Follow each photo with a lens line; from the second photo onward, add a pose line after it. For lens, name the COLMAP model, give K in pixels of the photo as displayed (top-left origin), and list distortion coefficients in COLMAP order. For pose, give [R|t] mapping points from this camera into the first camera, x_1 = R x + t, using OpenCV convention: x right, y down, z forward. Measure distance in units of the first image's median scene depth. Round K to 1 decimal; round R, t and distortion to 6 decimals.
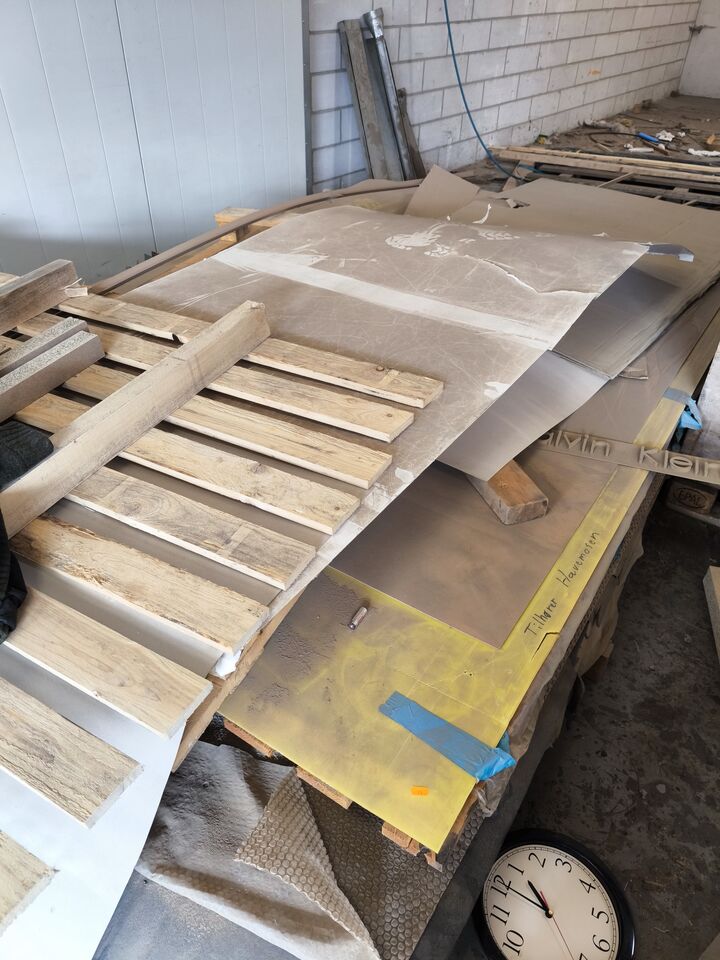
lens RADIAL K [[681.5, 0, 360.0], [0, 681.5, 480.0], [0, 0, 1]] dist [0.023830, -0.011177]
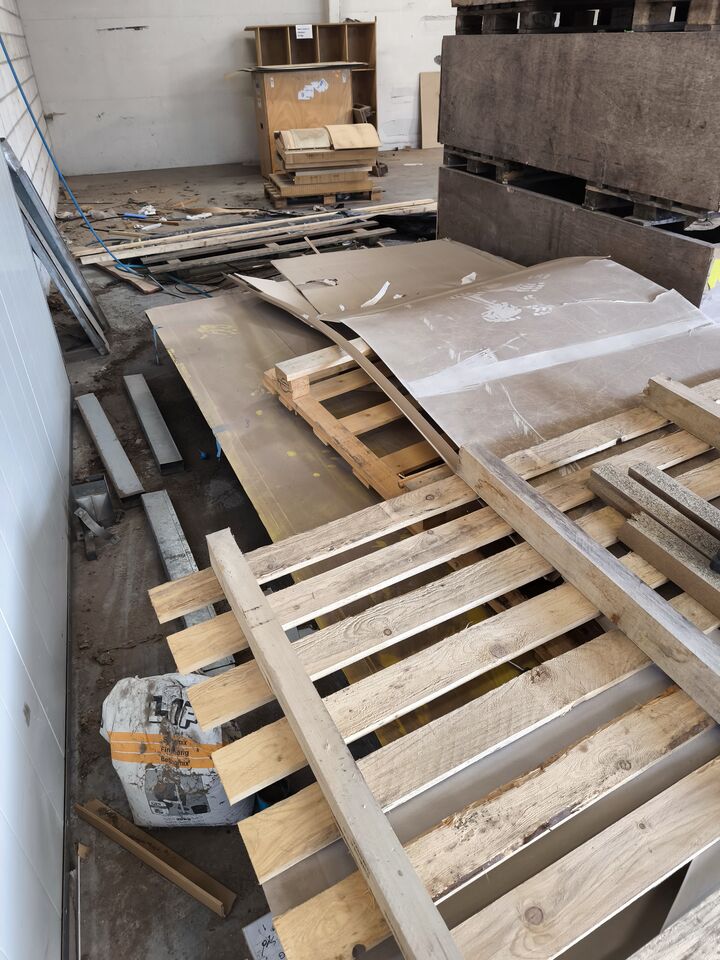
lens RADIAL K [[681.5, 0, 360.0], [0, 681.5, 480.0], [0, 0, 1]] dist [0.023830, -0.011177]
pose [[0.518926, -0.490959, 0.699767, -1.060286], [0.543045, 0.821543, 0.173692, -0.473384], [-0.660165, 0.289872, 0.692933, 0.454258]]
